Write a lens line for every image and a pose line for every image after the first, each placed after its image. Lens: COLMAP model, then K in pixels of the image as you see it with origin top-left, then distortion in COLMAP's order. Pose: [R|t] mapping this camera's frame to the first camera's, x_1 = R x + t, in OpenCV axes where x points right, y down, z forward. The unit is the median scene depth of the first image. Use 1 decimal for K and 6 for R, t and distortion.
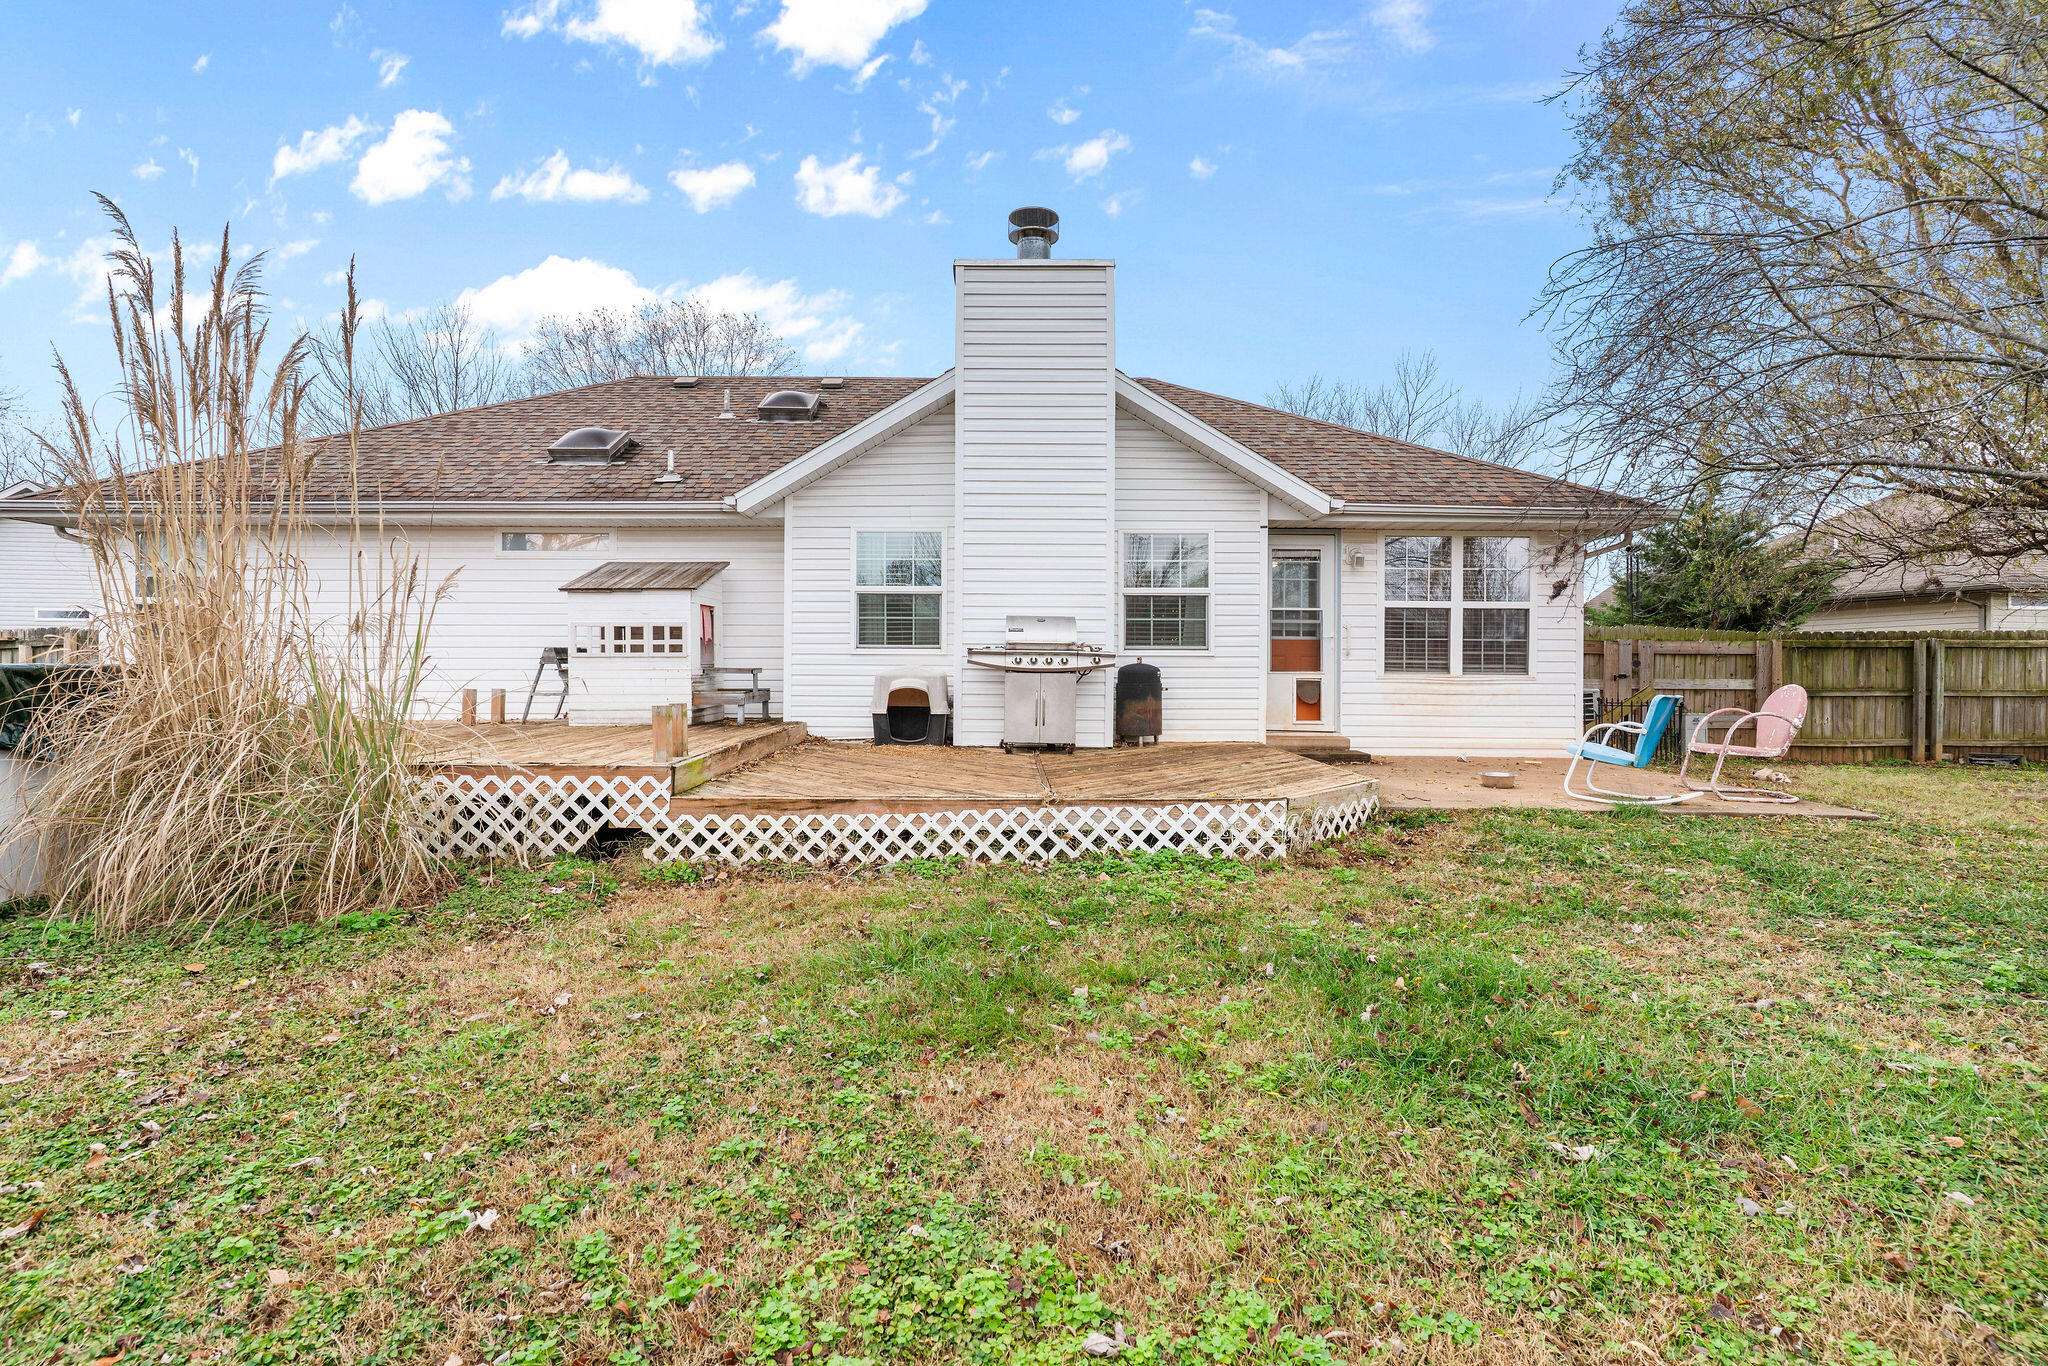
lens RADIAL K [[970.2, 0, 995.5], [0, 970.2, 680.1], [0, 0, 1]] dist [0.000907, 0.000076]
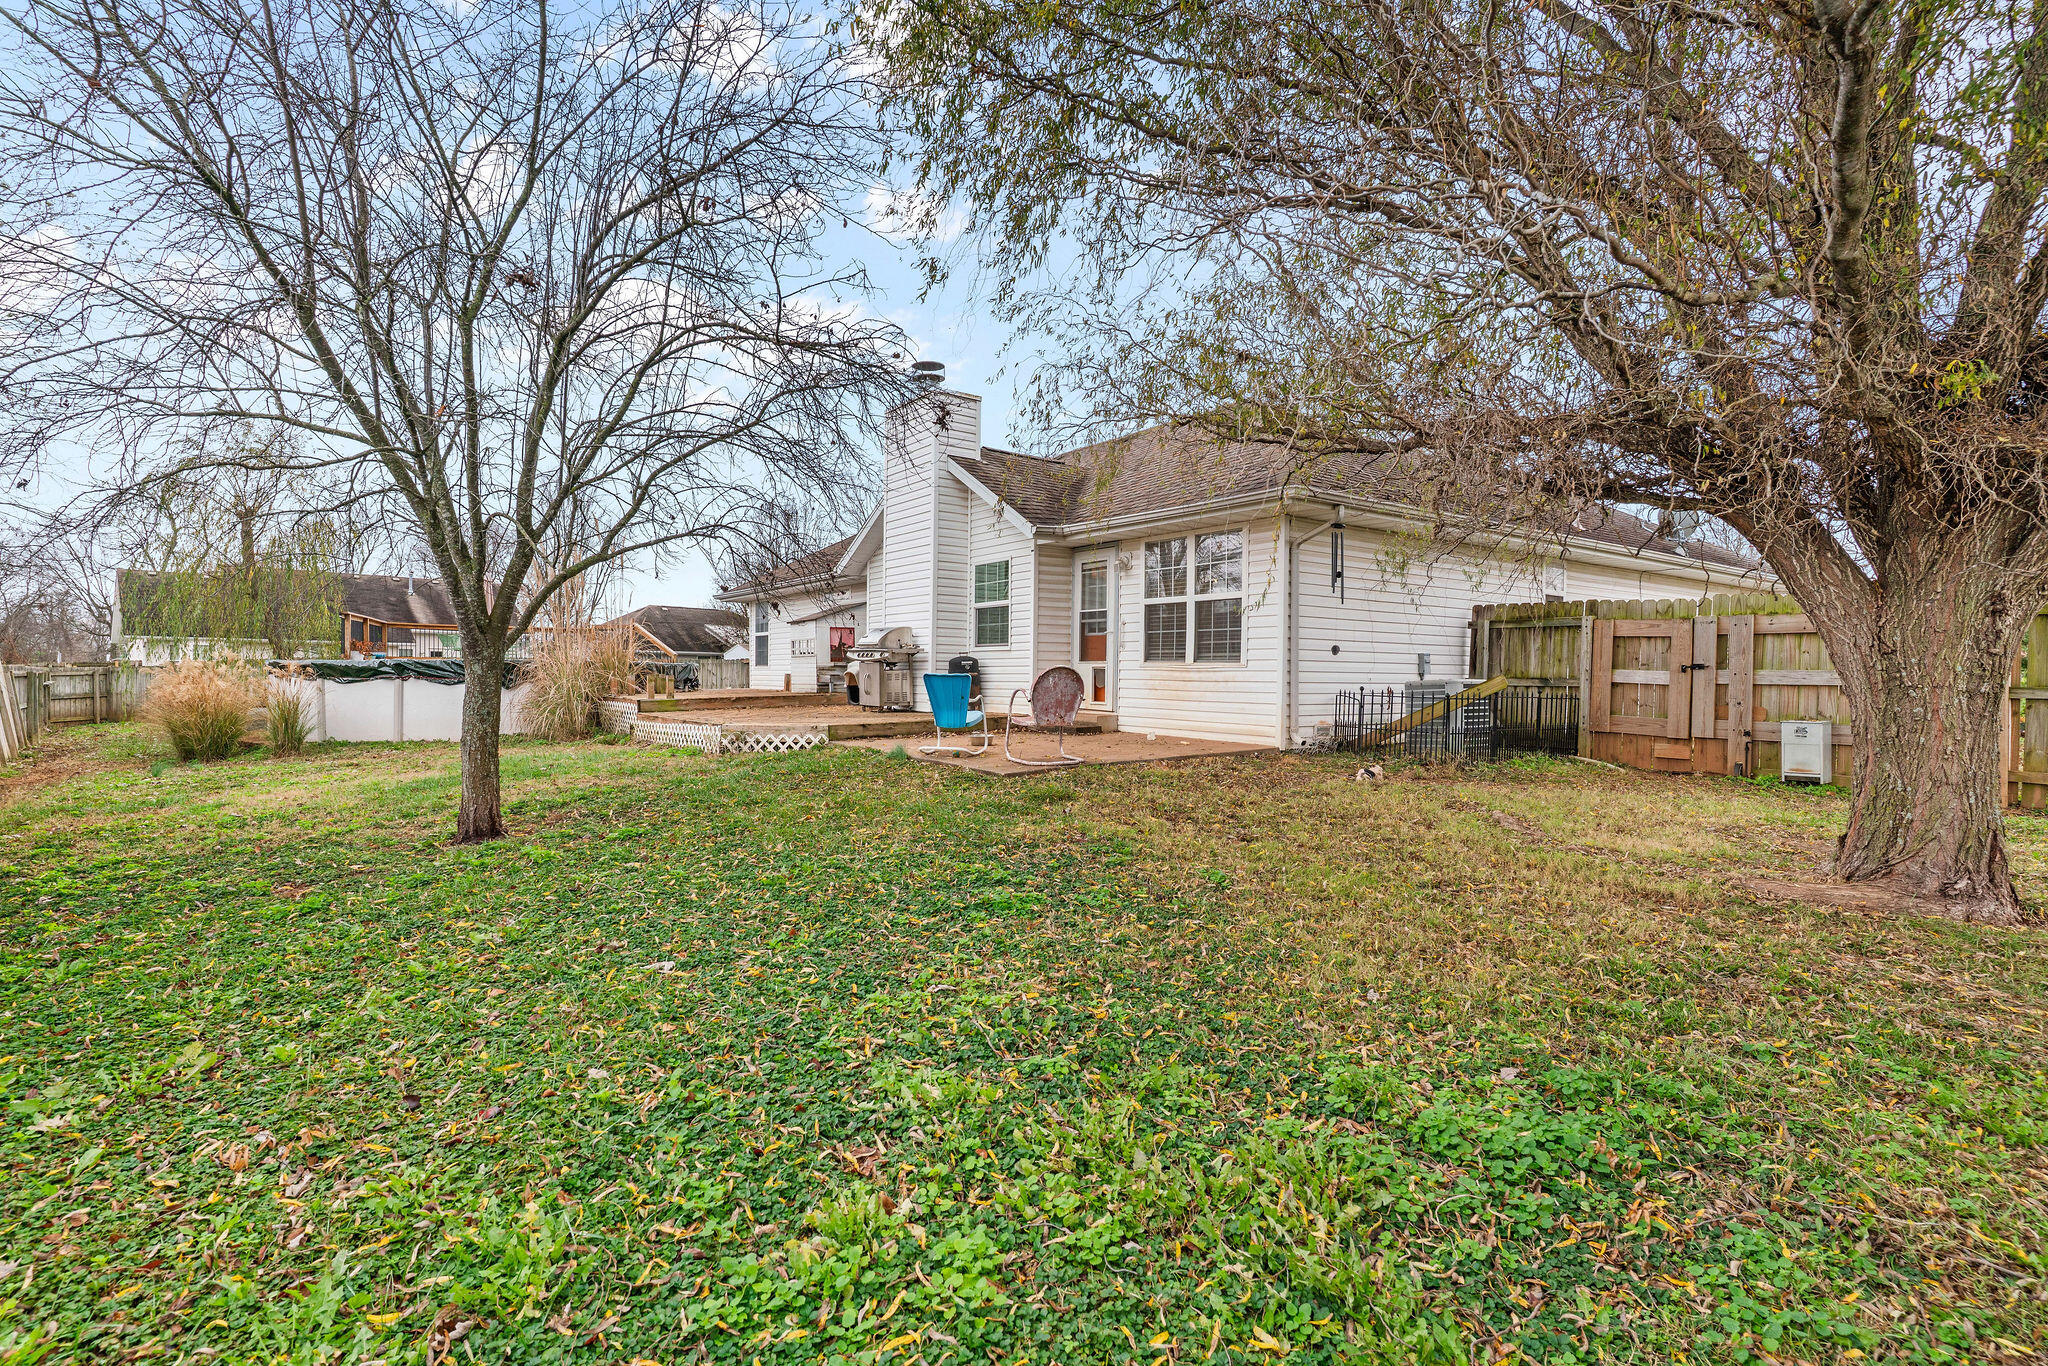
lens RADIAL K [[970.2, 0, 995.5], [0, 970.2, 680.1], [0, 0, 1]] dist [0.000907, 0.000076]
pose [[0.540430, 0.004485, -0.841377, 1.268092], [-0.011691, 0.999929, -0.002179, 0.018419], [0.841308, 0.011015, 0.540444, 0.235319]]
